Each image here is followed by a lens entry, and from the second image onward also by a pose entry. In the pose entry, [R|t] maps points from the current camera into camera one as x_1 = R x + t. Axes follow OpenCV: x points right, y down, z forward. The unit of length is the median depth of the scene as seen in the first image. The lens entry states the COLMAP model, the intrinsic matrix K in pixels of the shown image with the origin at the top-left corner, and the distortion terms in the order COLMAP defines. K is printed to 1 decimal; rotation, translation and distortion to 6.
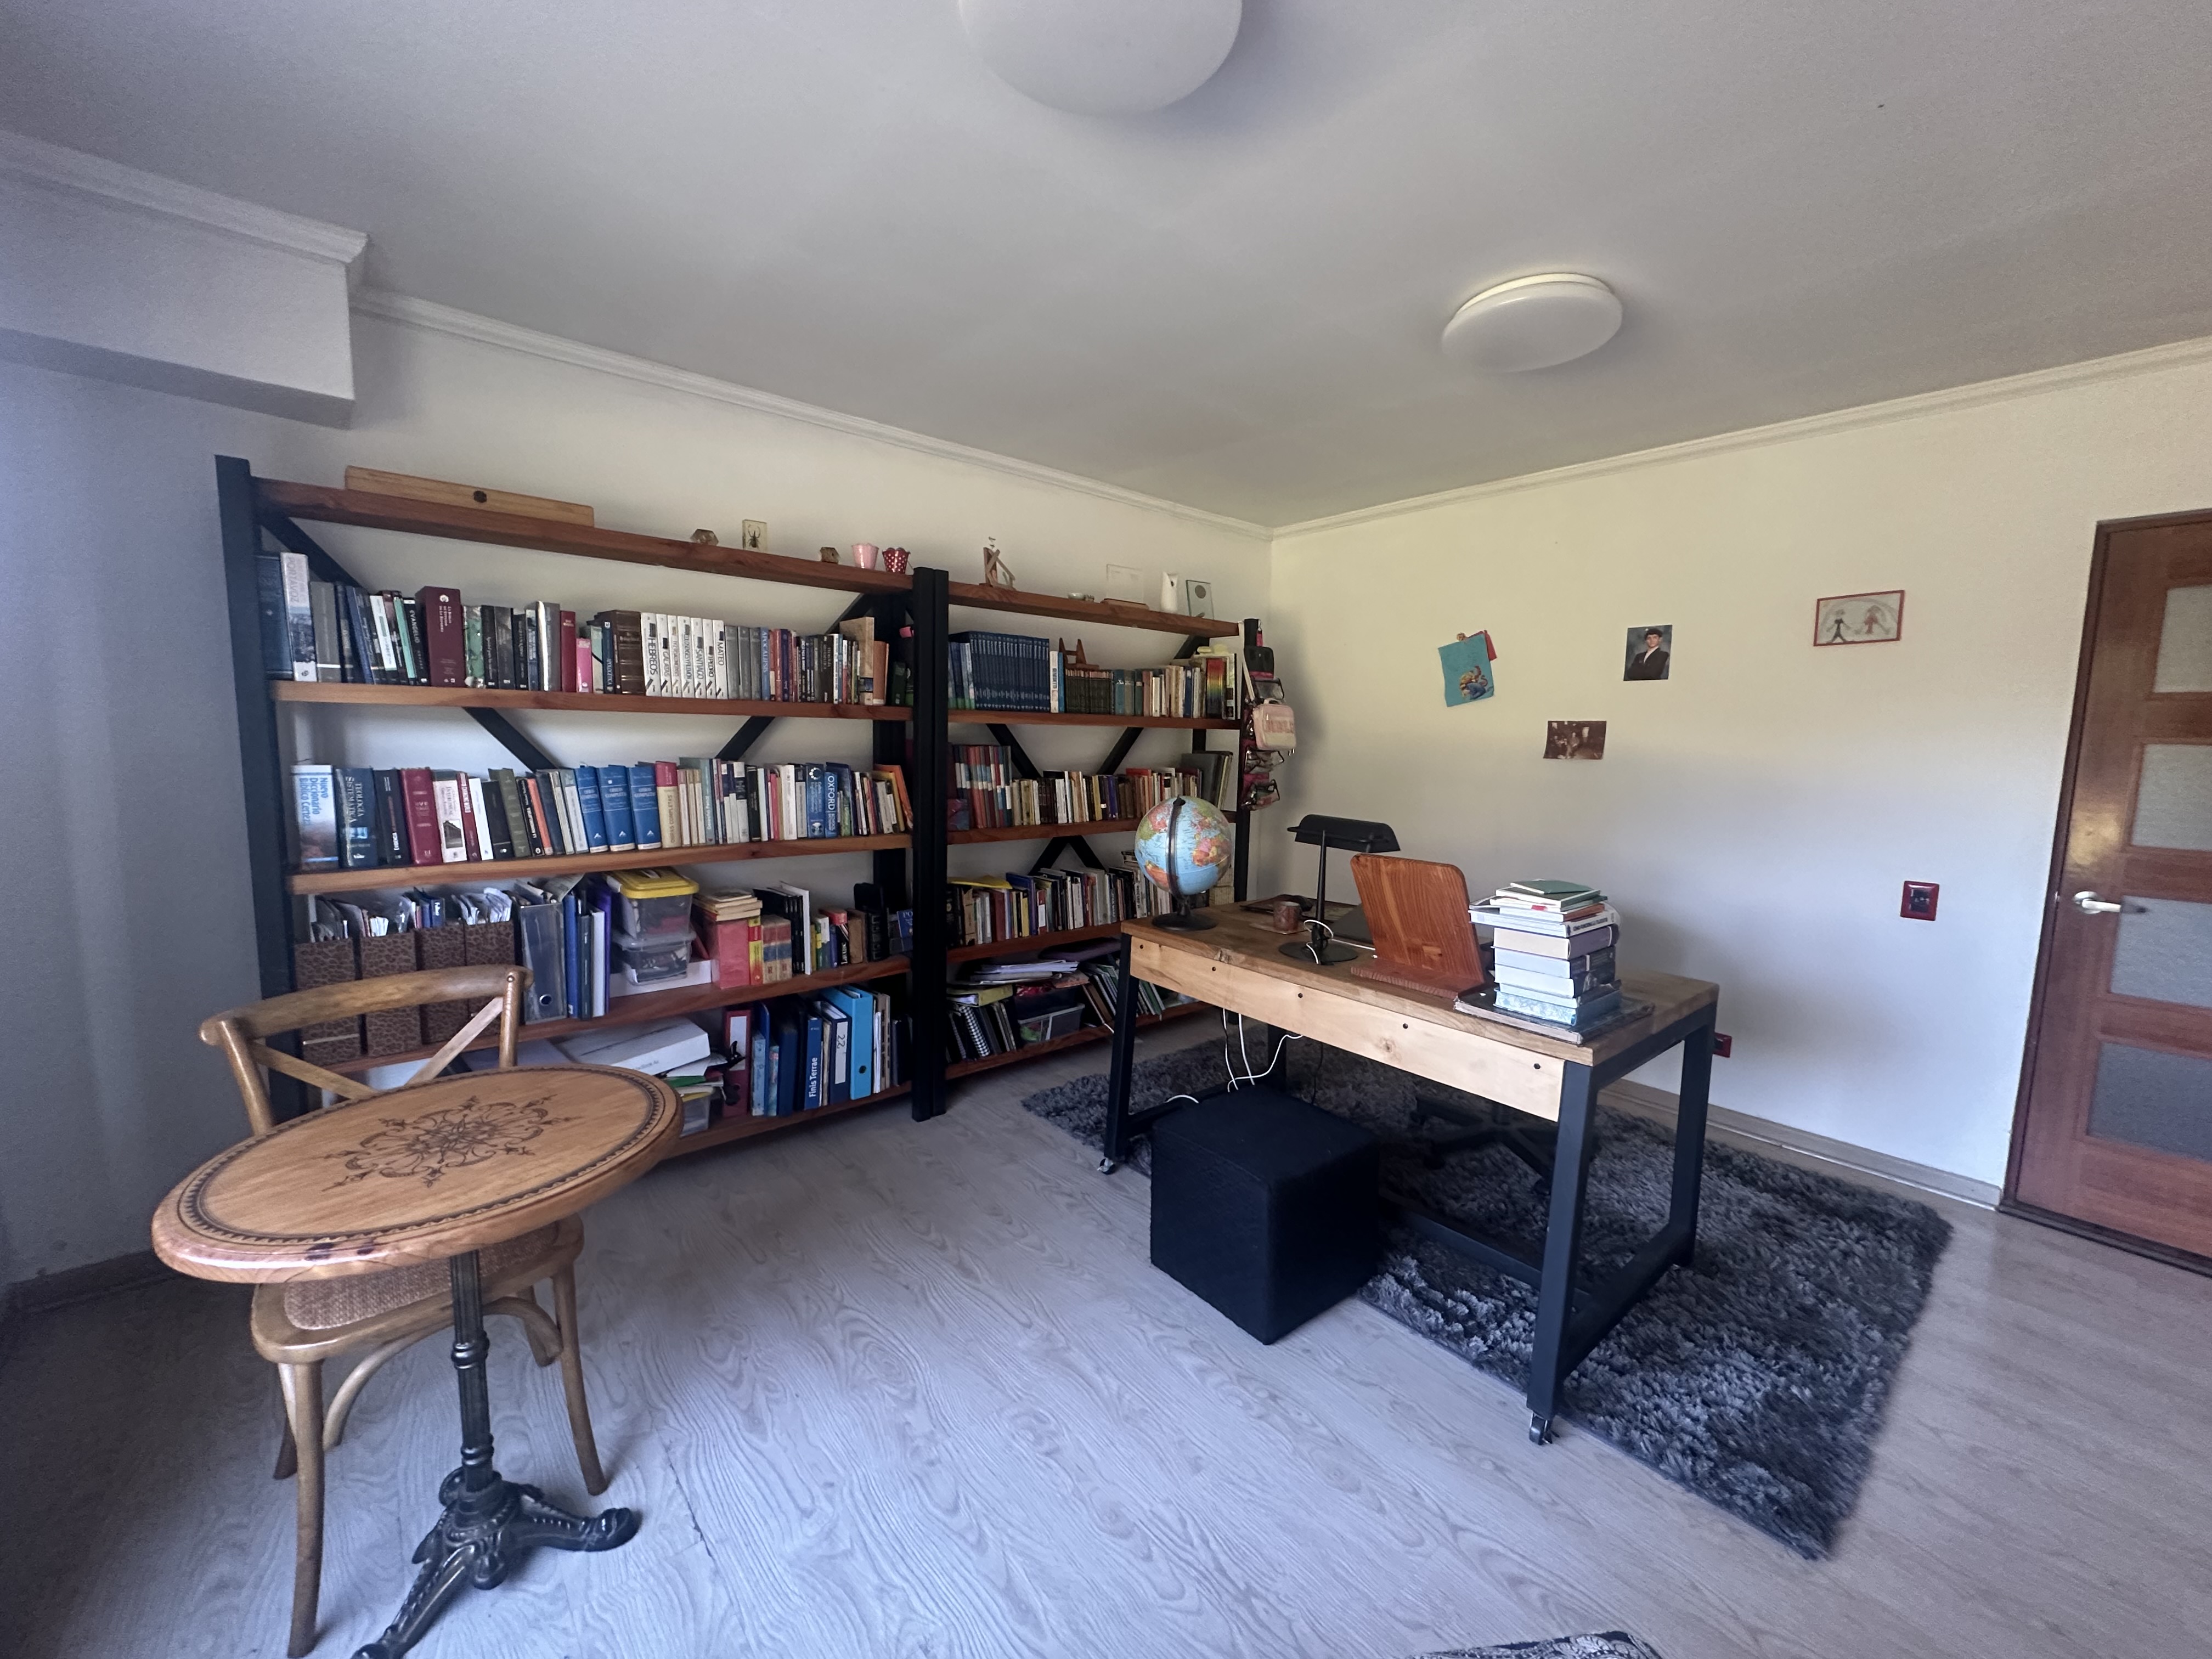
lens RADIAL K [[880.3, 0, 1105.7], [0, 880.3, 813.0], [0, 0, 1]] dist [0.001405, -0.000540]
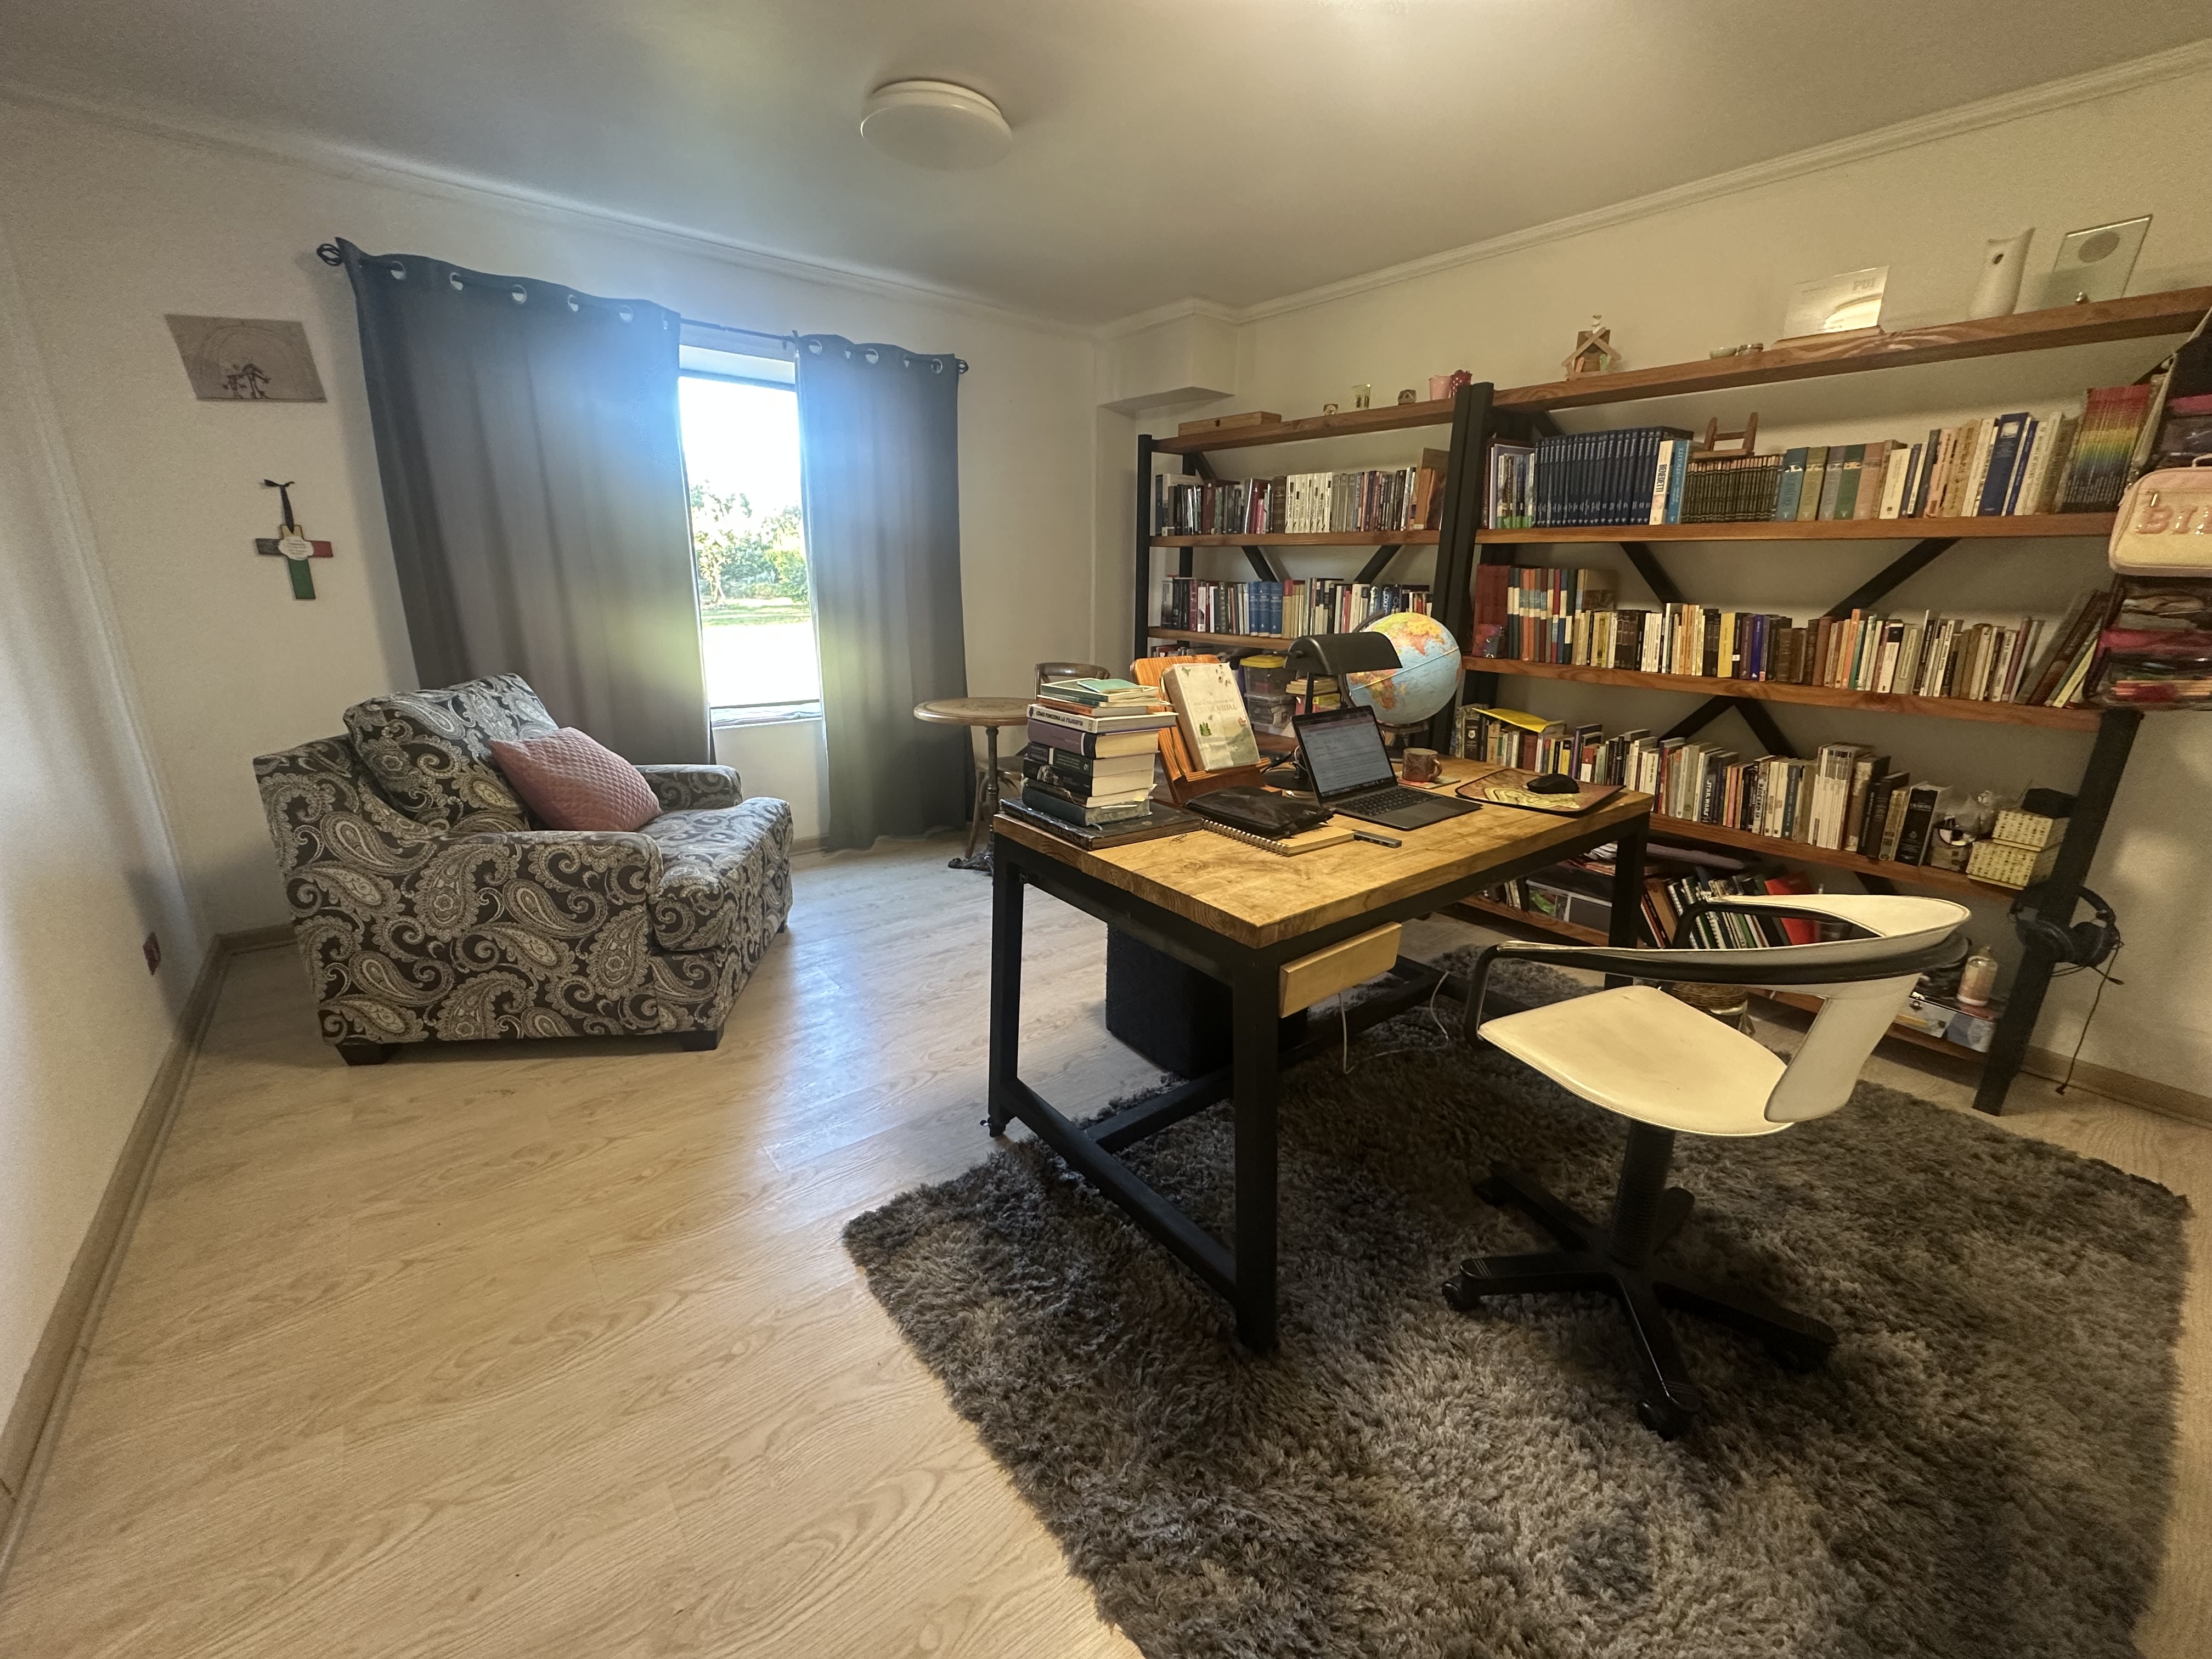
lens RADIAL K [[880.3, 0, 1110.7], [0, 880.3, 833.1], [0, 0, 1]] dist [0.001405, -0.000540]
pose [[-0.030746, 0.247877, -0.968303, 0.951487], [-0.128498, 0.959742, 0.249766, 0.019173], [0.991233, 0.132104, 0.002343, 0.675151]]
